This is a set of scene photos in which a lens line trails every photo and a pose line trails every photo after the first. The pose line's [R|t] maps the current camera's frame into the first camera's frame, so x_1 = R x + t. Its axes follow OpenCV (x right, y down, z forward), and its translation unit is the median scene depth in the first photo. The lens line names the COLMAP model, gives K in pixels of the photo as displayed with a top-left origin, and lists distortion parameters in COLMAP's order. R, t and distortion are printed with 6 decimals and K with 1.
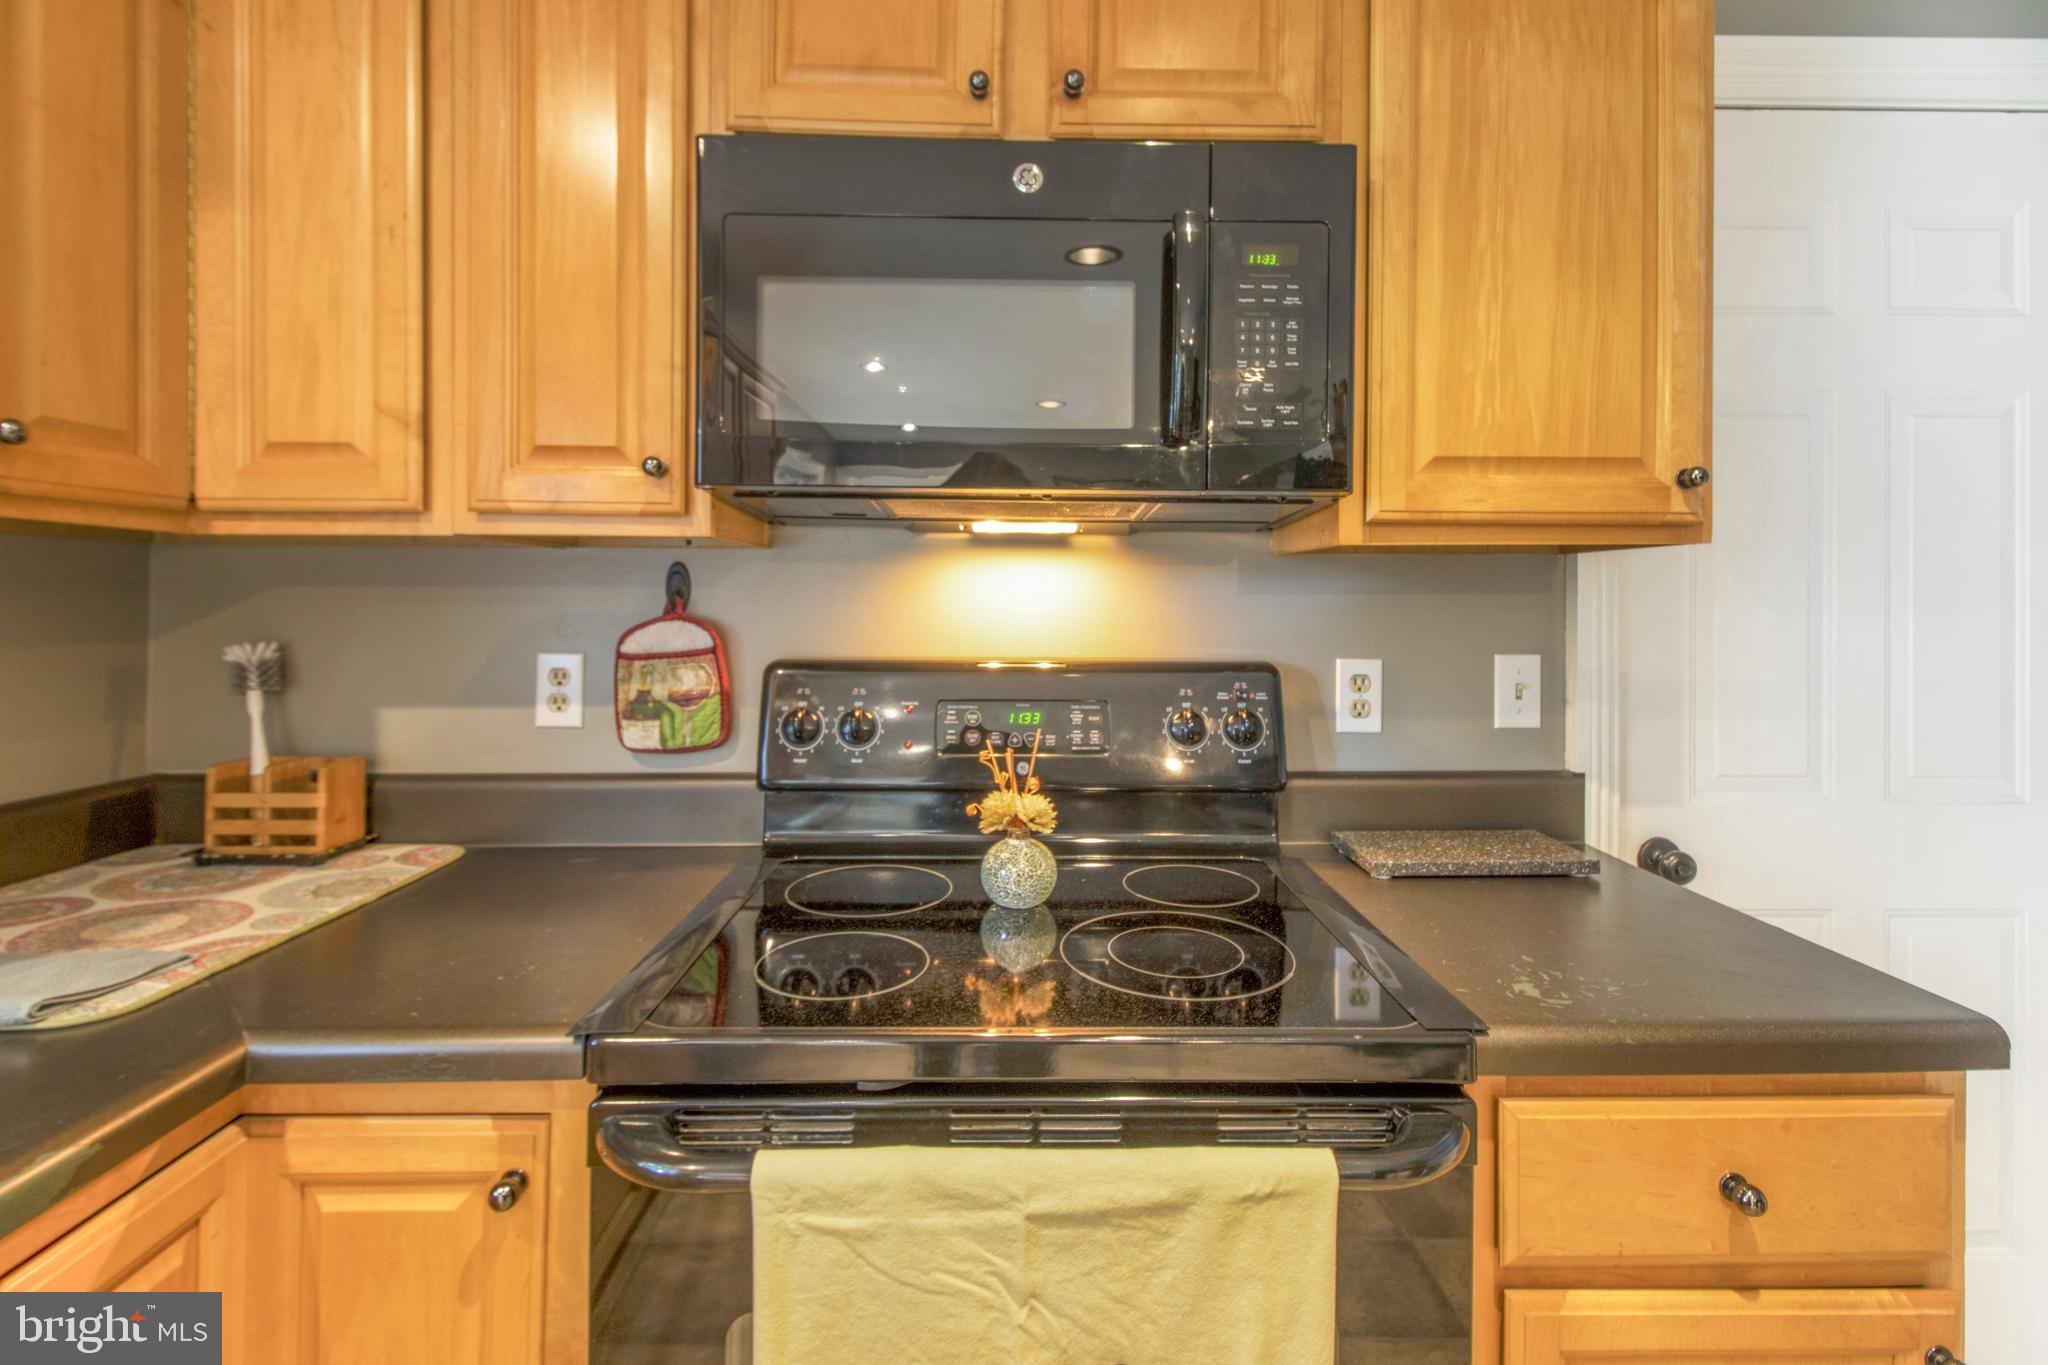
lens RADIAL K [[944.0, 0, 1020.1], [0, 944.0, 604.2], [0, 0, 1]] dist [0.022430, -0.012583]
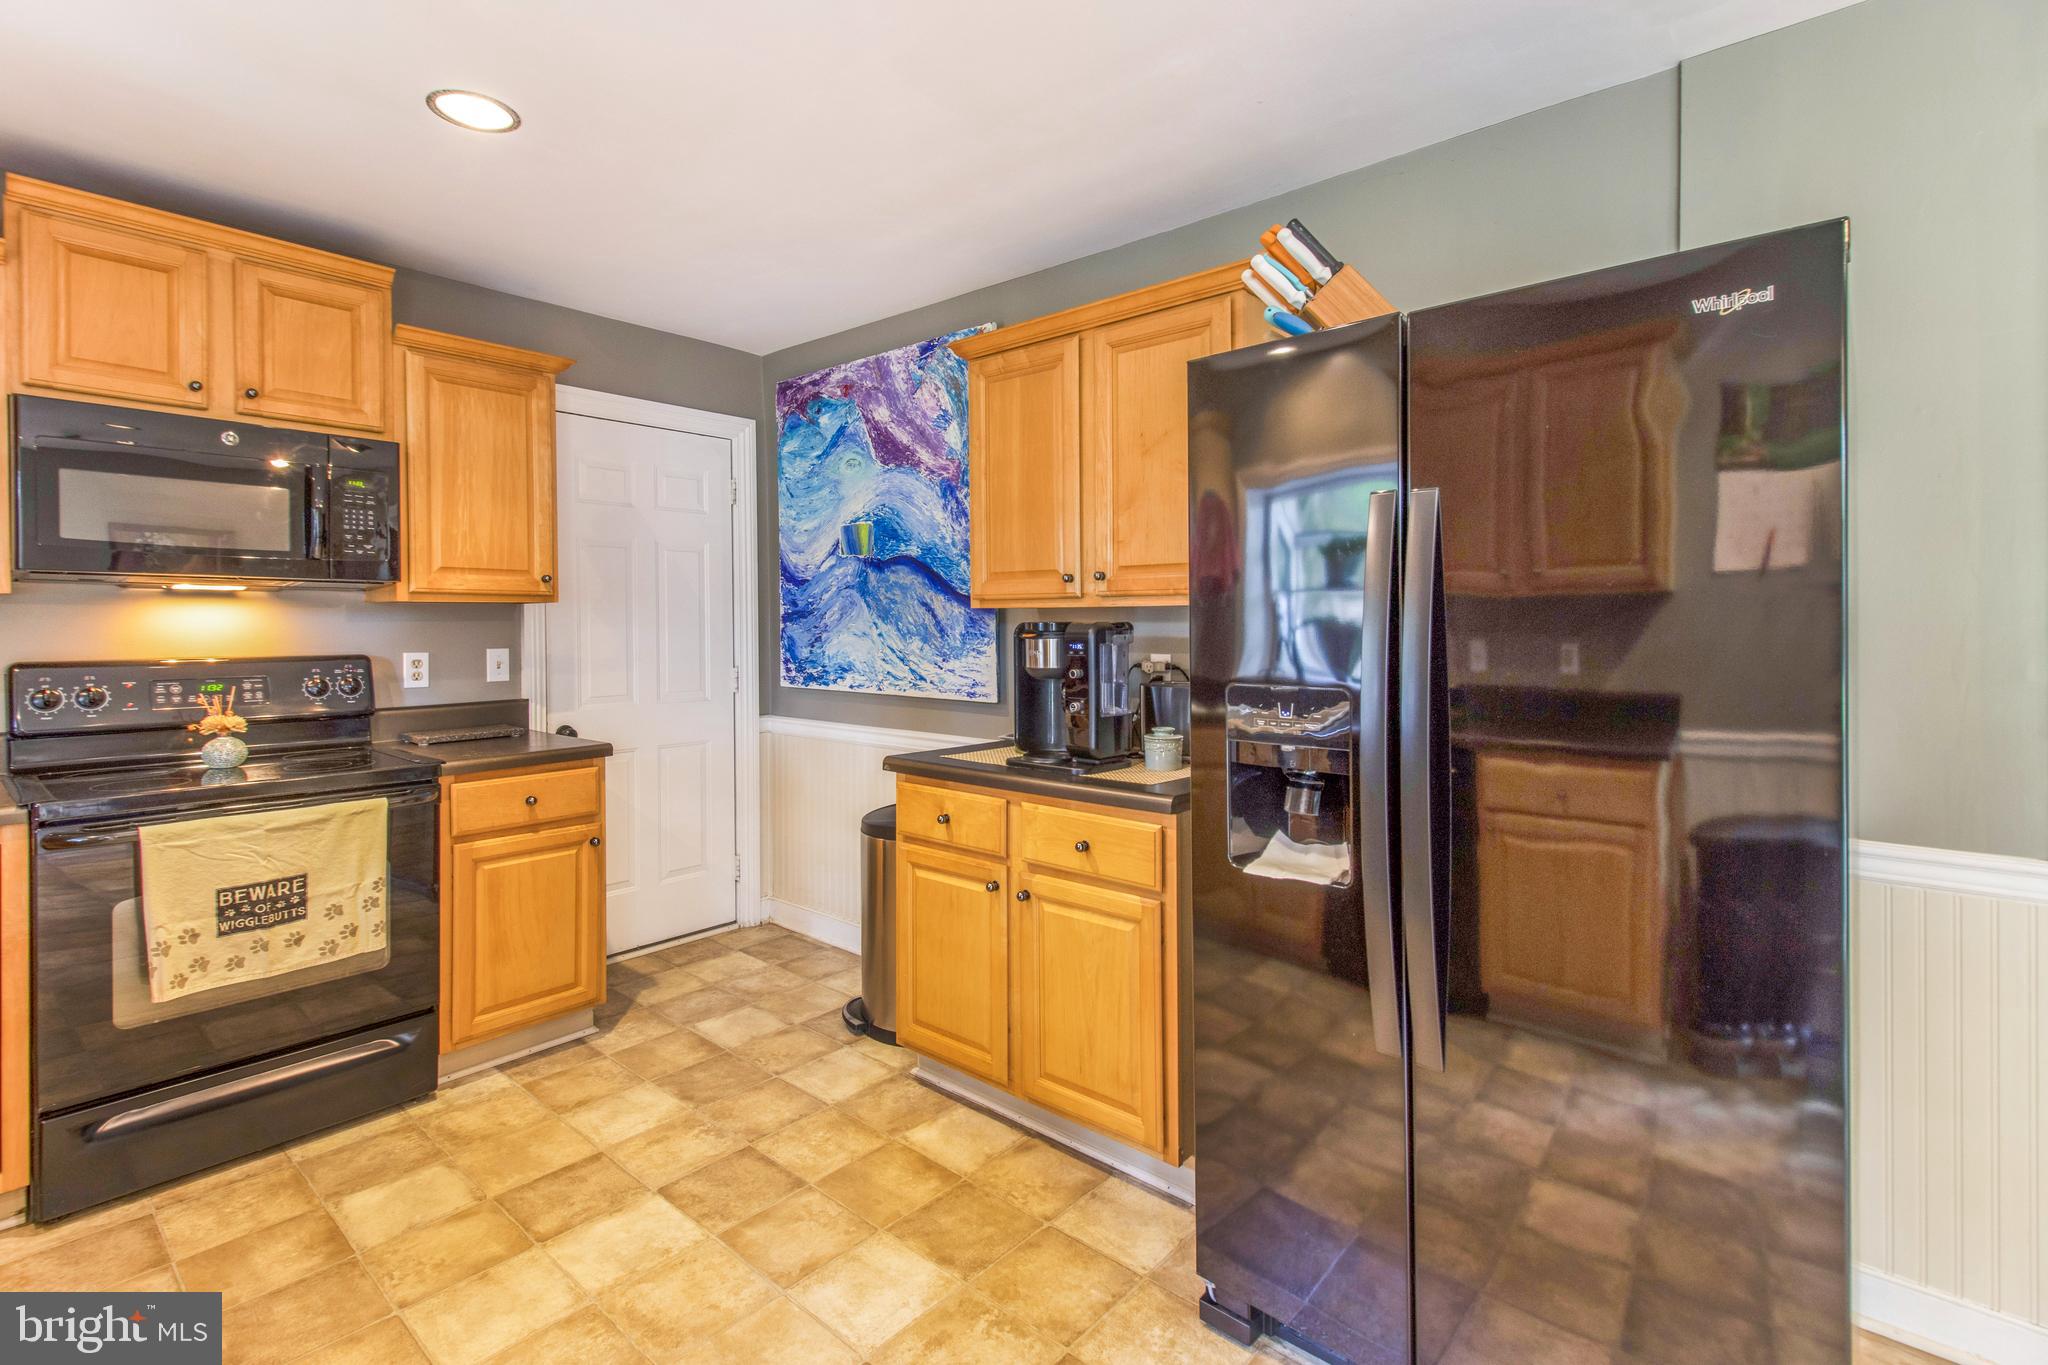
lens RADIAL K [[940.4, 0, 1018.7], [0, 940.4, 633.4], [0, 0, 1]] dist [0.028134, -0.011711]
pose [[0.662262, -0.015304, 0.749116, -0.424965], [0.010967, 0.999882, 0.010732, 0.009374], [-0.749192, 0.001108, 0.662351, -1.779958]]
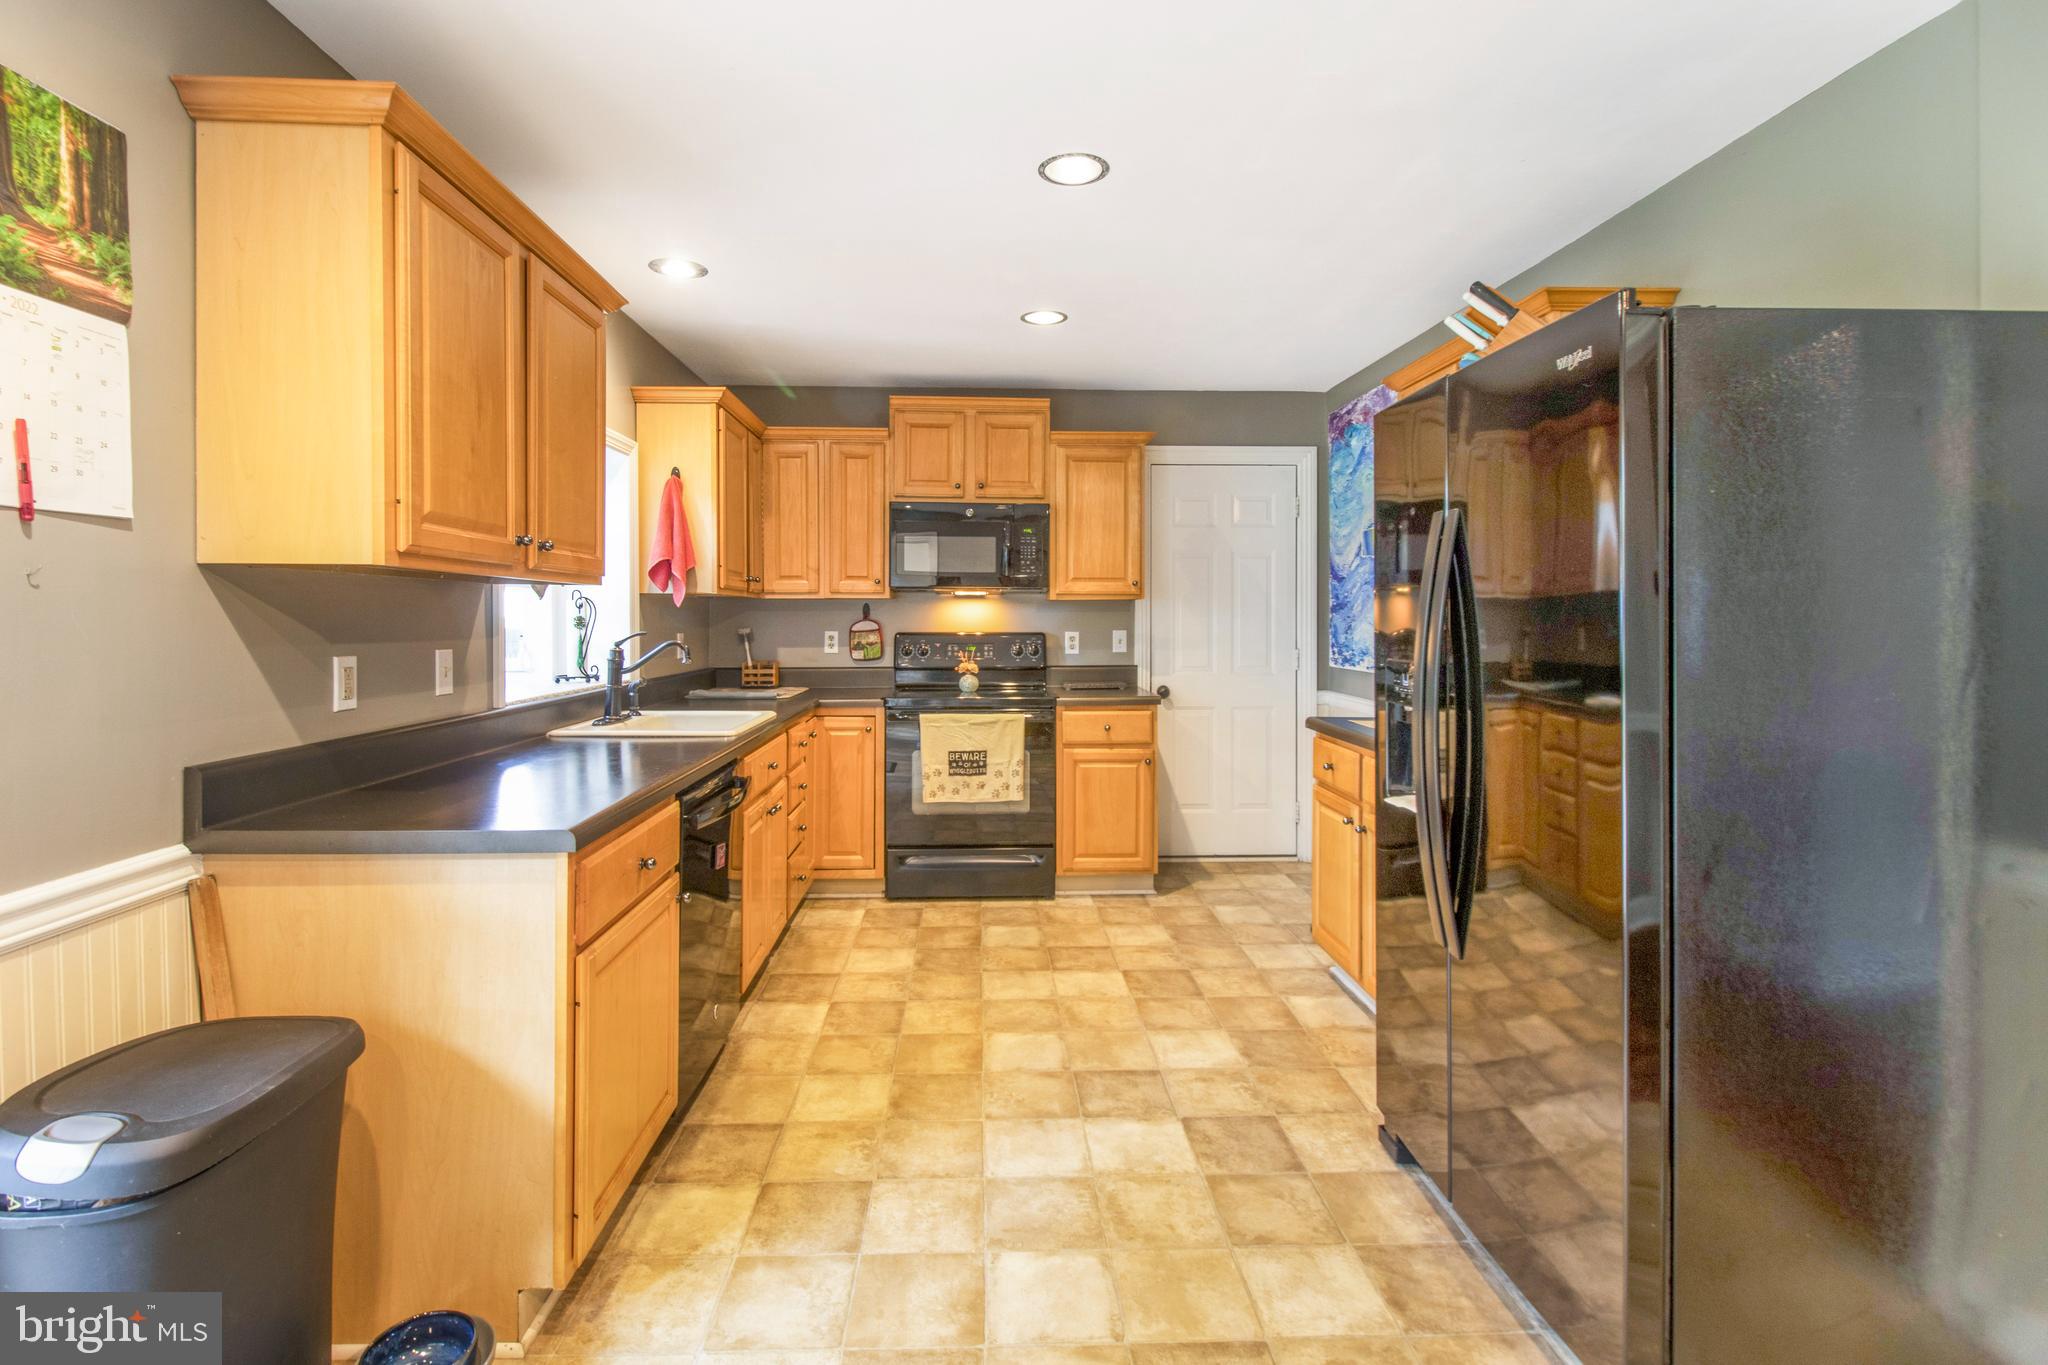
lens RADIAL K [[953.2, 0, 1031.5], [0, 953.2, 621.2], [0, 0, 1]] dist [0.021930, -0.013531]
pose [[0.998715, -0.005363, 0.050390, 0.060242], [0.005375, 0.999986, -0.000114, 0.026212], [-0.050389, 0.000385, 0.998730, -2.970997]]
